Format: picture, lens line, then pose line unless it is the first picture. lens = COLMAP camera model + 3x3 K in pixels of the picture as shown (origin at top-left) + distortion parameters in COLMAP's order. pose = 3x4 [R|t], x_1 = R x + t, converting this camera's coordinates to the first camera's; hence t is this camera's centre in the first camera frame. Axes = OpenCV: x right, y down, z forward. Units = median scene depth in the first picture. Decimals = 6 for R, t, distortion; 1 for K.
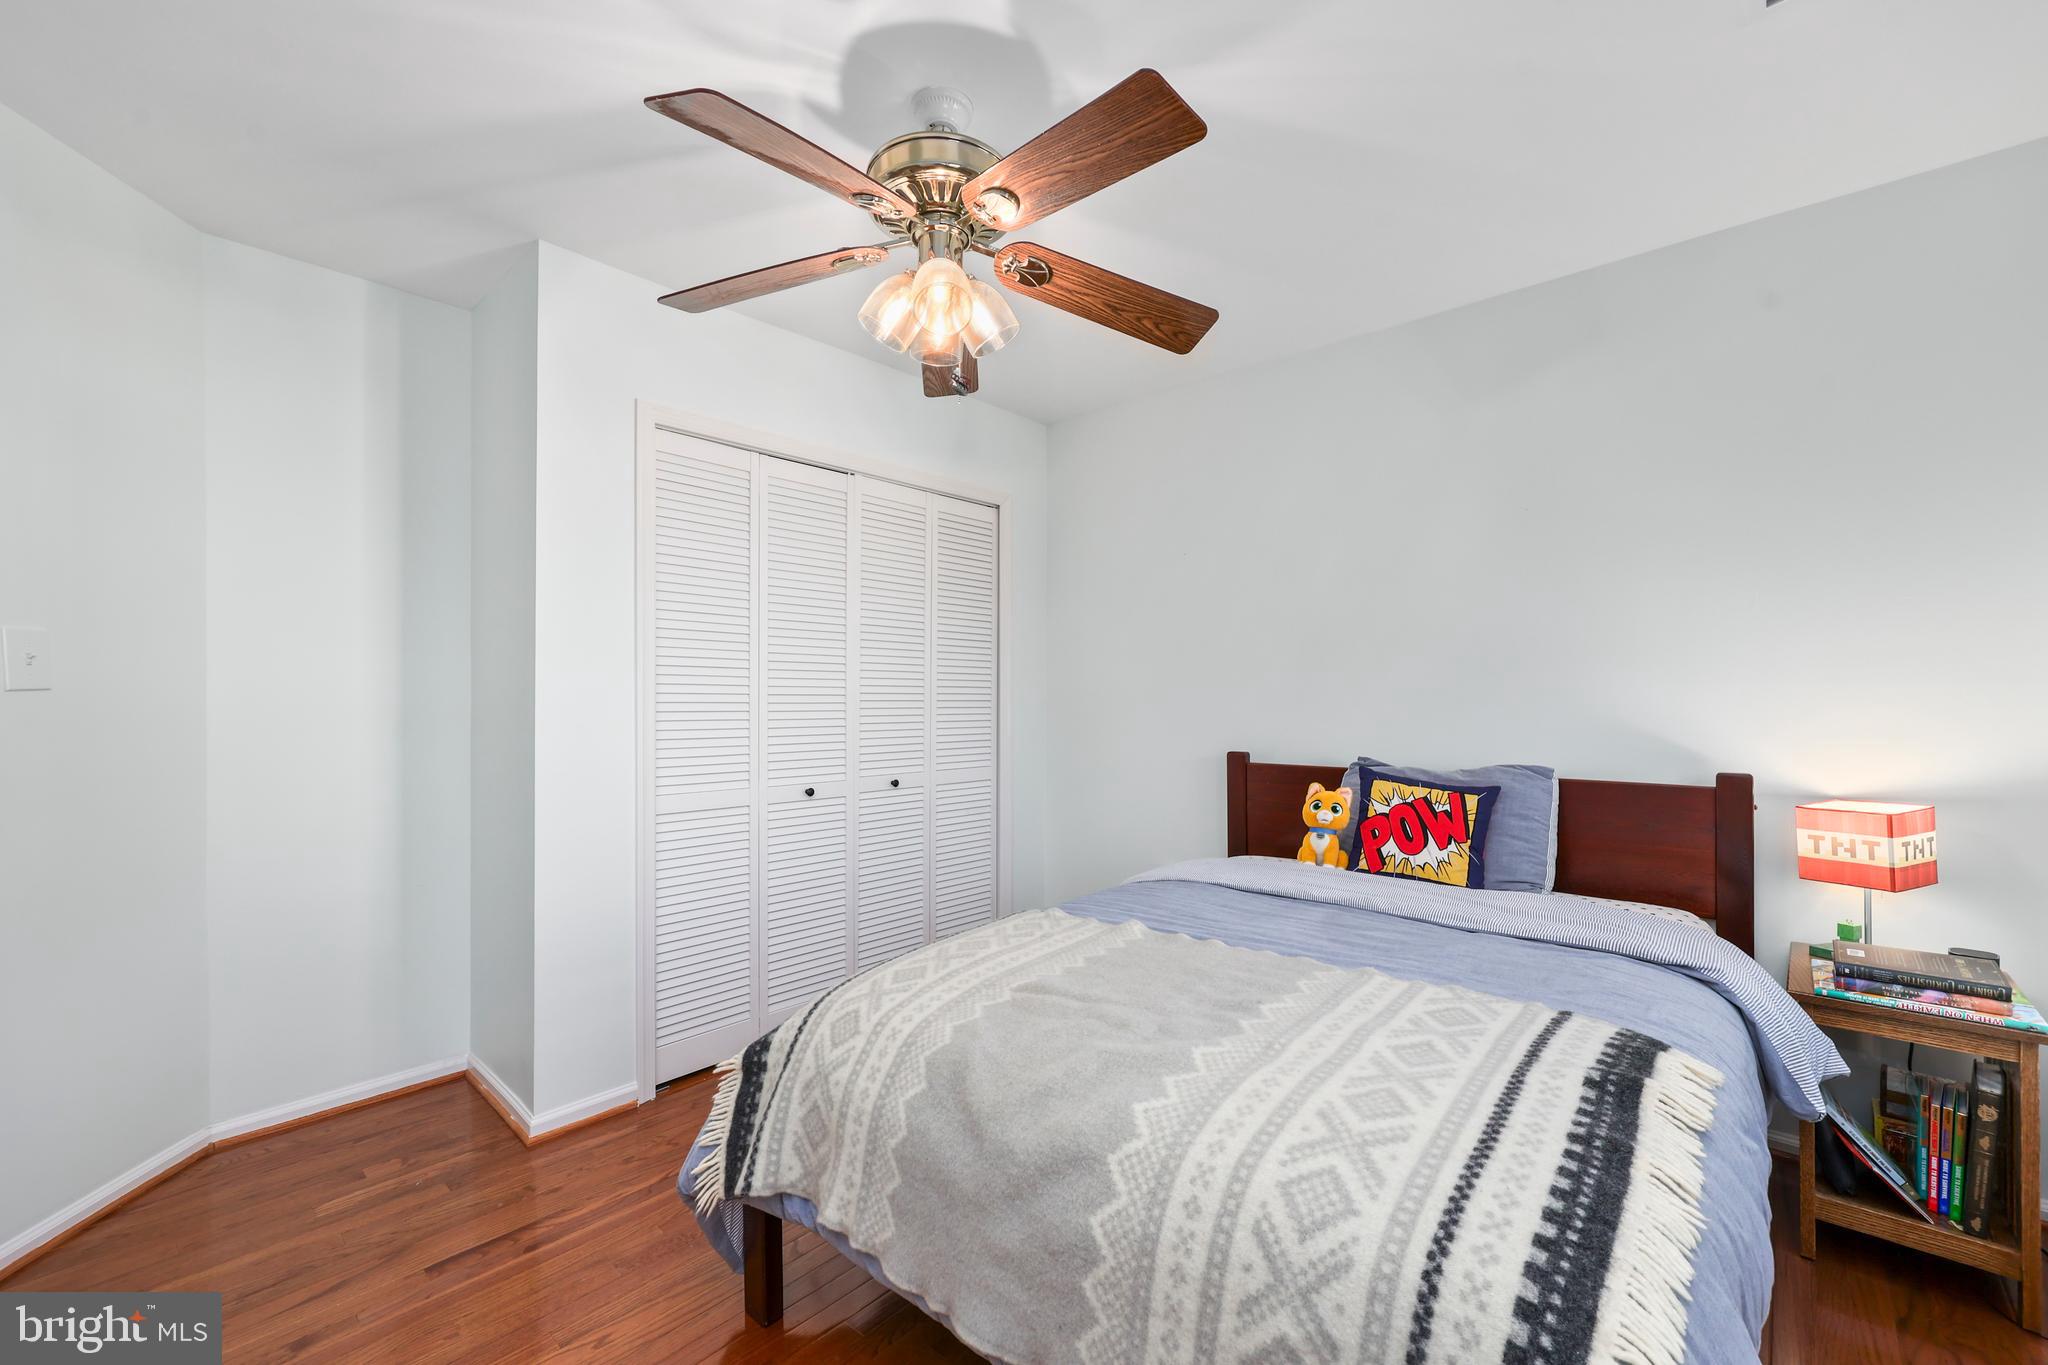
lens RADIAL K [[831.1, 0, 1032.7], [0, 831.1, 687.5], [0, 0, 1]] dist [0.001319, 0.000174]
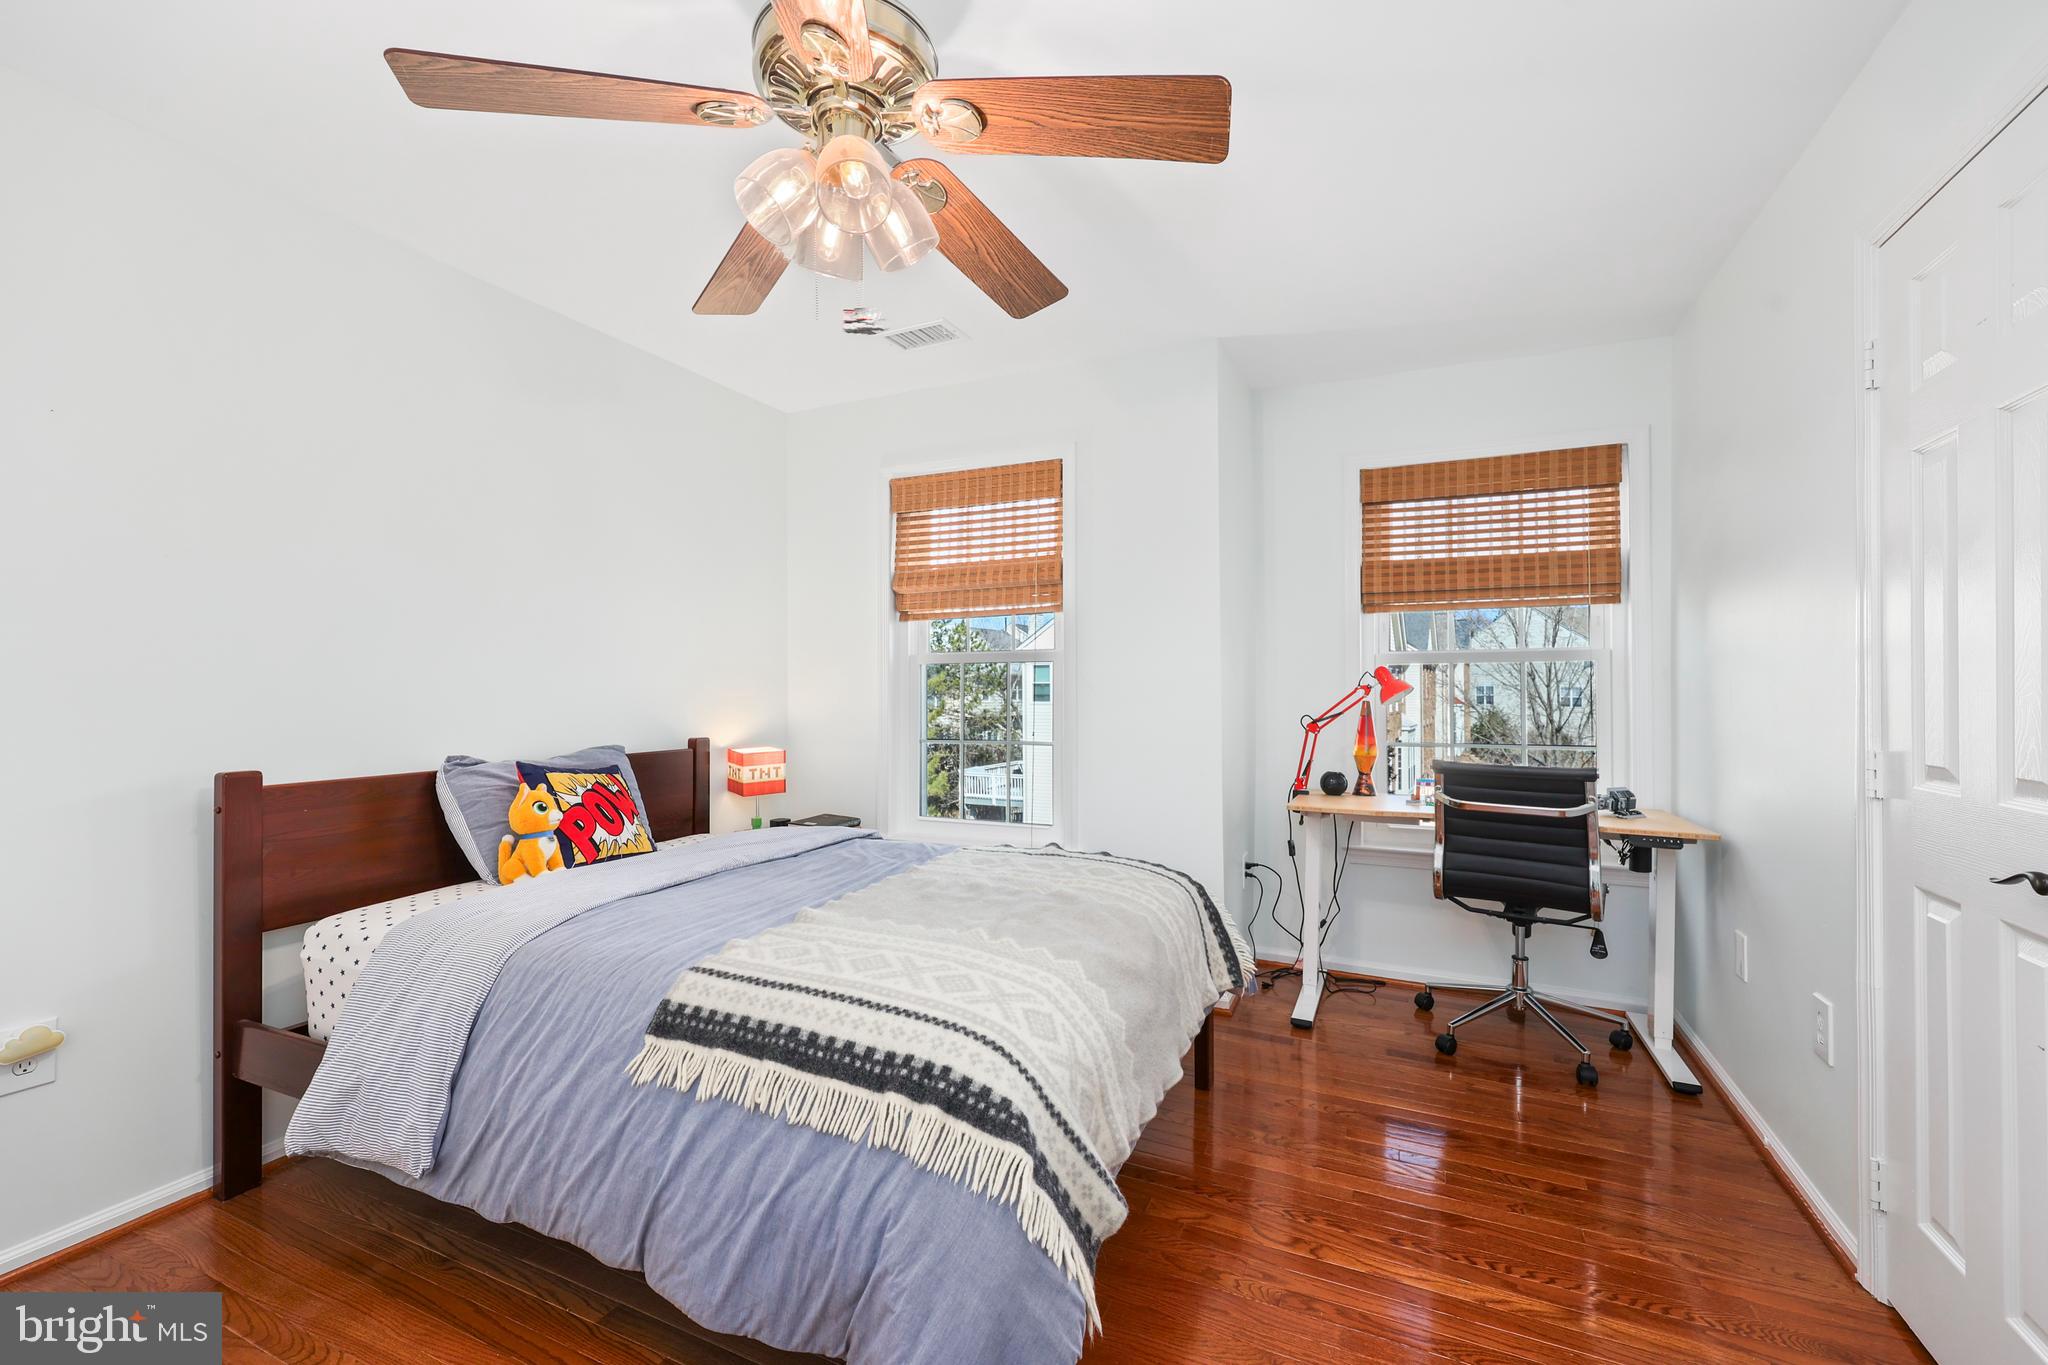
lens RADIAL K [[831.1, 0, 1032.7], [0, 831.1, 687.5], [0, 0, 1]] dist [0.001319, 0.000174]
pose [[-0.290159, 0.002824, 0.956974, -0.708018], [-0.009140, 0.999942, -0.005722, 0.014256], [-0.956935, -0.010407, -0.290117, 0.799403]]
